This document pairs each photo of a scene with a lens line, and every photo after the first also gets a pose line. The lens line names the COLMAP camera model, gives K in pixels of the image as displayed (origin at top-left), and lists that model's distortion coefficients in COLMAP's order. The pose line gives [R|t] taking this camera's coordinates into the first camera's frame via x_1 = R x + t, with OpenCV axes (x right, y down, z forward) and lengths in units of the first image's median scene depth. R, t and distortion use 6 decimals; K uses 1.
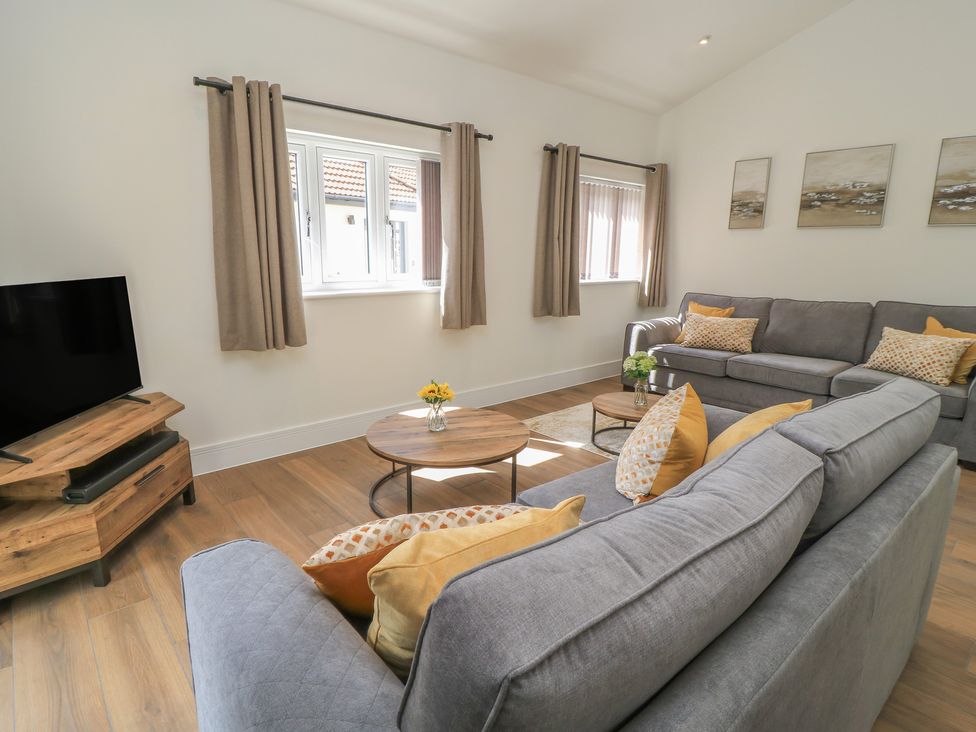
lens RADIAL K [[524.3, 0, 478.5], [0, 524.3, 366.7], [0, 0, 1]] dist [-0.000288, -0.013037]
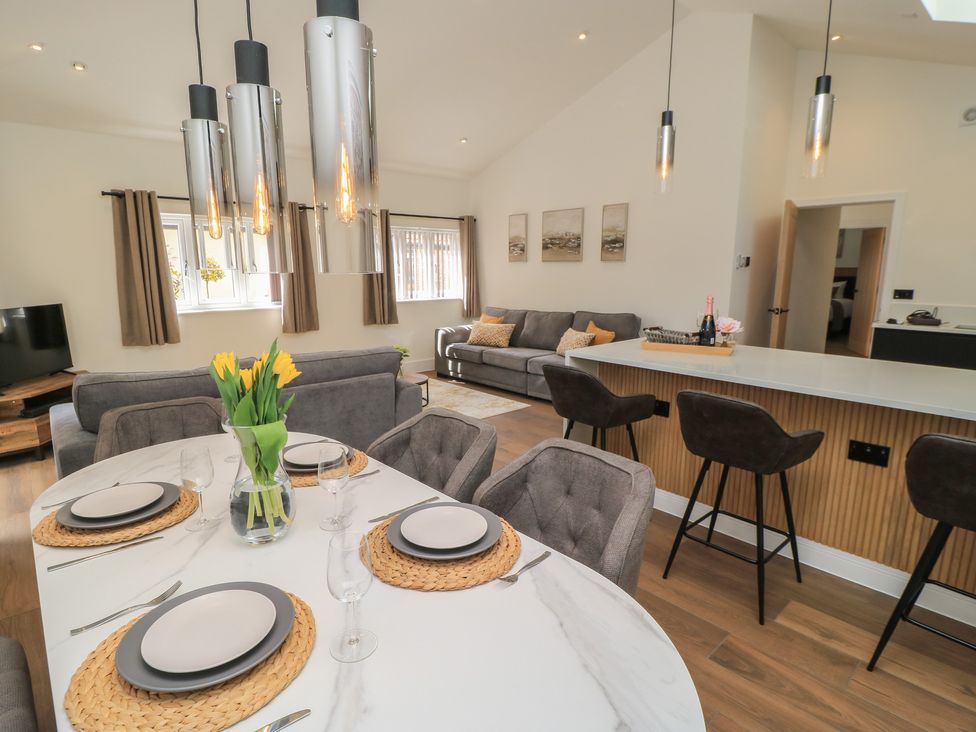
lens RADIAL K [[534.9, 0, 500.2], [0, 534.9, 367.5], [0, 0, 1]] dist [-0.001871, -0.015346]
pose [[0.999813, -0.013498, 0.013829, 0.510329], [0.013863, 0.999549, -0.026632, 0.073979], [-0.013464, 0.026819, 0.999550, -0.530517]]
